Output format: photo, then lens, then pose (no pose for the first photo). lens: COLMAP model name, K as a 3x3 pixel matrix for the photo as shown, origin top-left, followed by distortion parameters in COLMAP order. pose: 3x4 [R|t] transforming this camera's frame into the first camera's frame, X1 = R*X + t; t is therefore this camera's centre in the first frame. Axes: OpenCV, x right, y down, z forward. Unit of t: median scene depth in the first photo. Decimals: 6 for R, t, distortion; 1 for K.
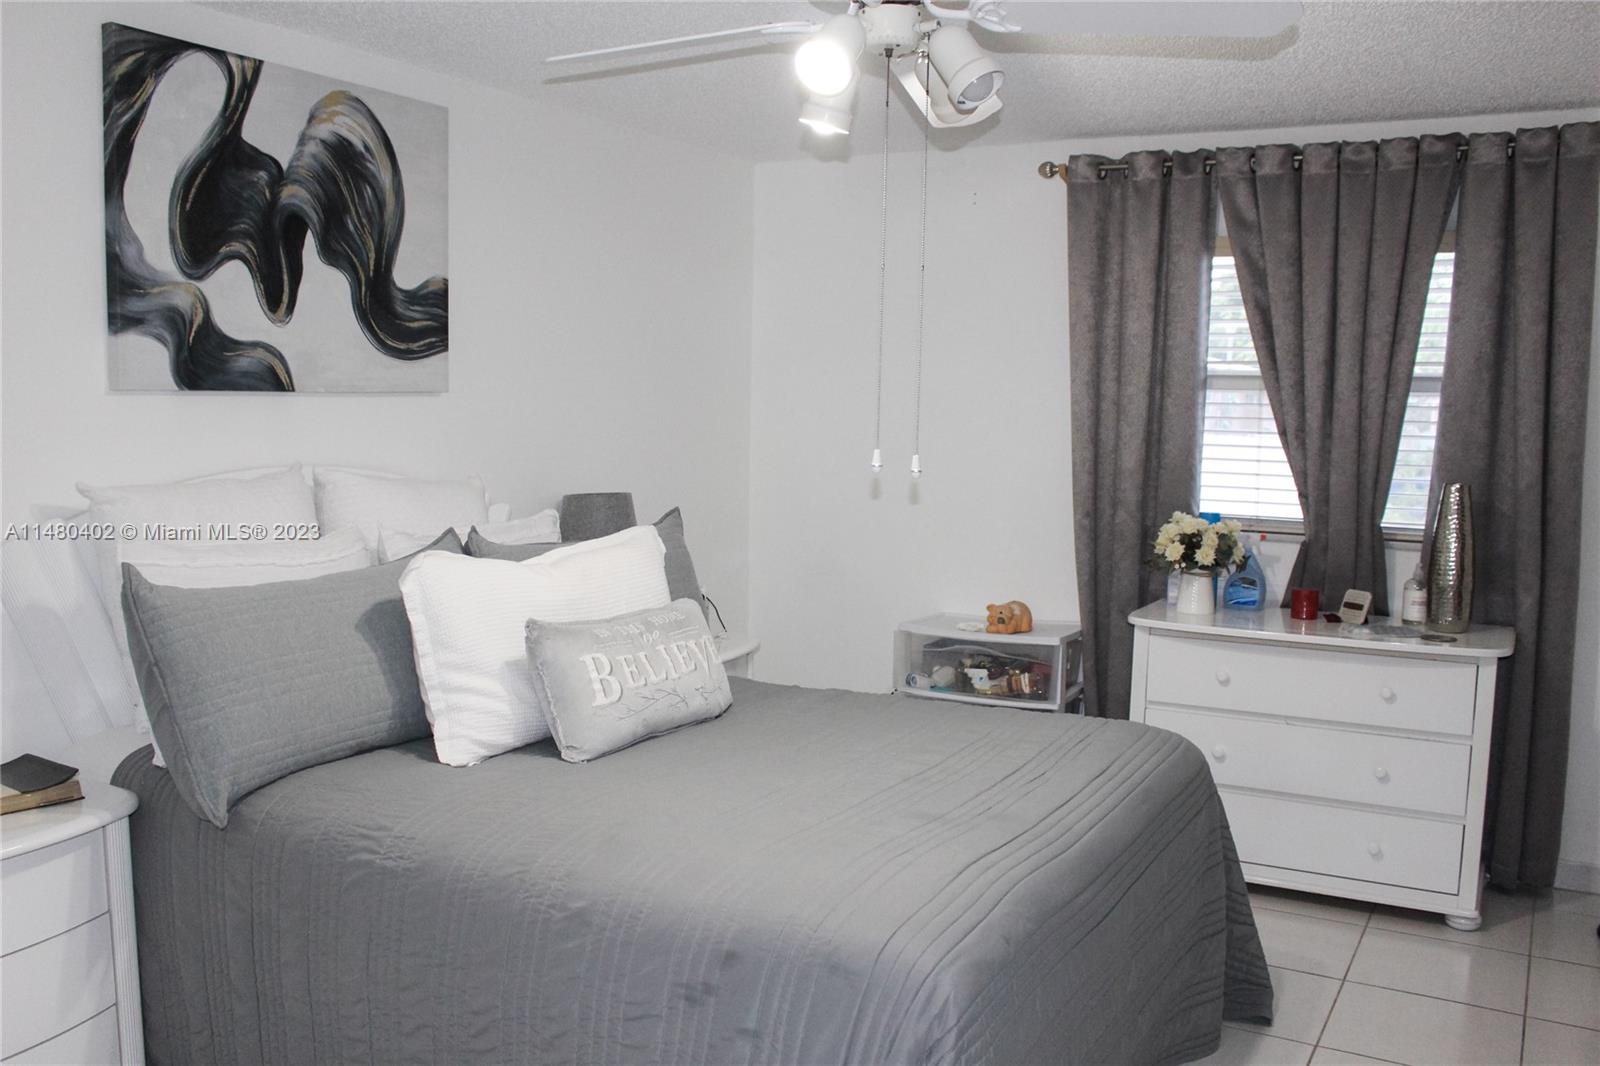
lens RADIAL K [[1445.5, 0, 815.2], [0, 1445.5, 535.5], [0, 0, 1]] dist [-0.159444, 0.130978]
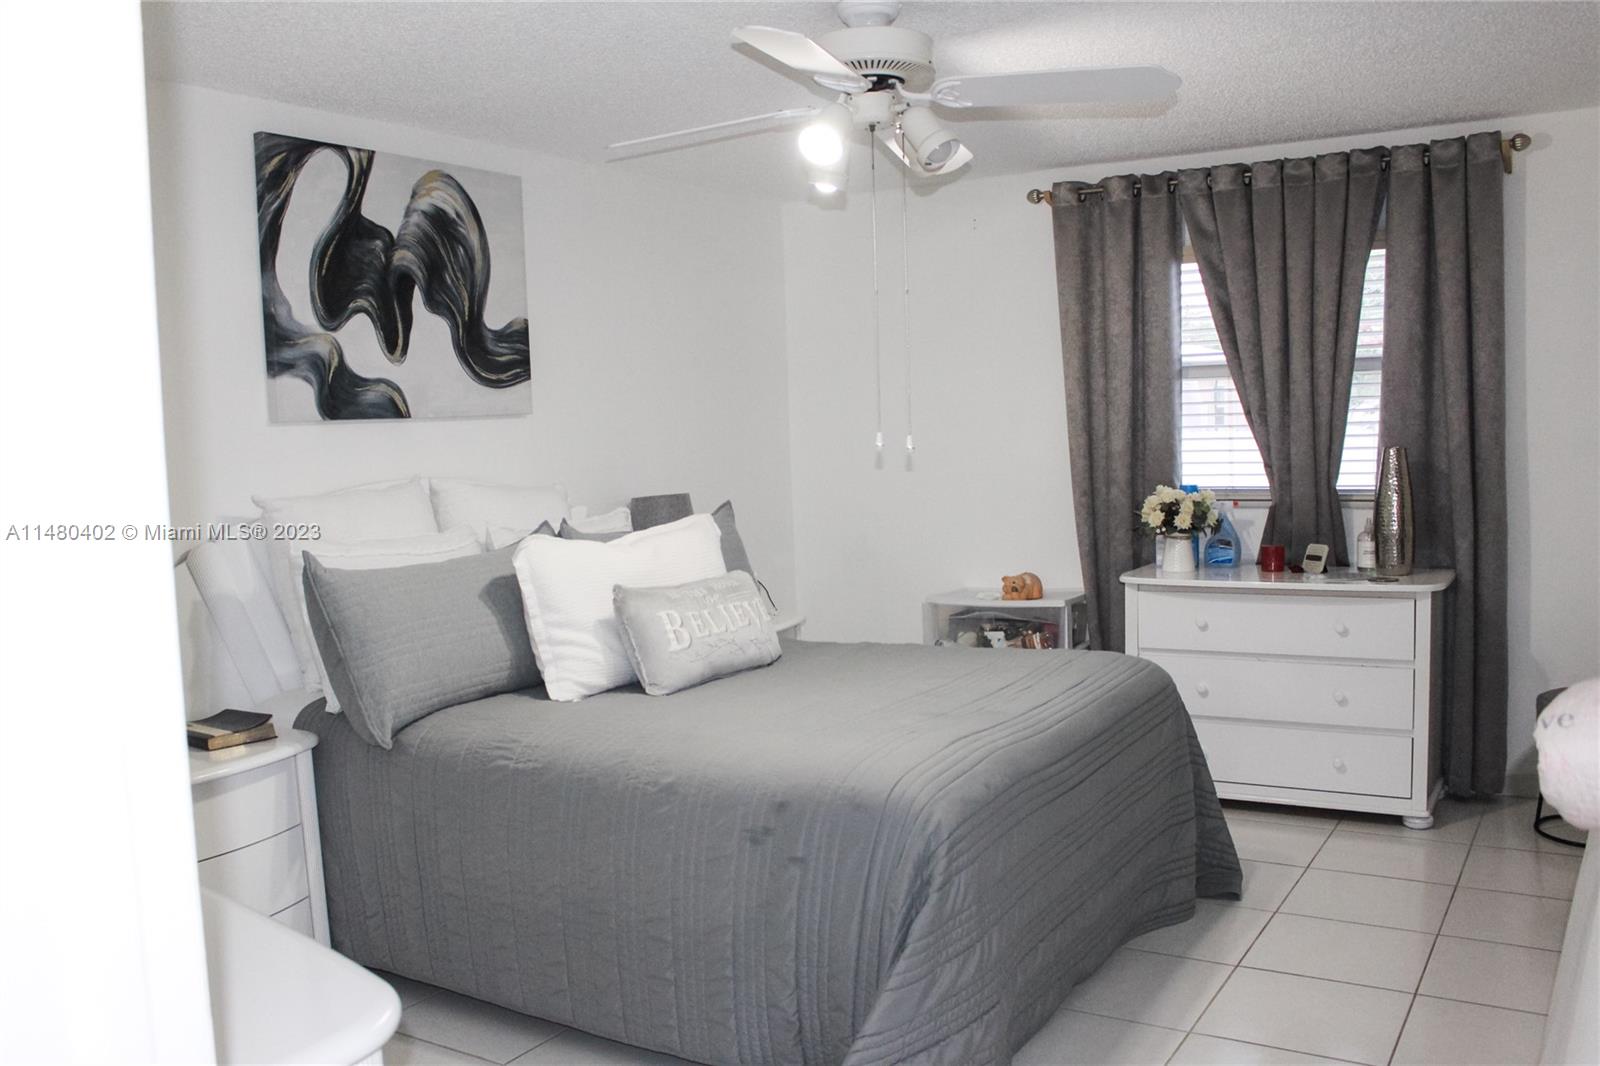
lens RADIAL K [[1445.9, 0, 800.0], [0, 1445.9, 533.0], [0, 0, 1]] dist [-0.186548, 0.142521]
pose [[0.997671, -0.049471, -0.046965, 0.017742], [0.048677, 0.998654, -0.017895, 0.032303], [0.047788, 0.015567, 0.998736, -0.188906]]
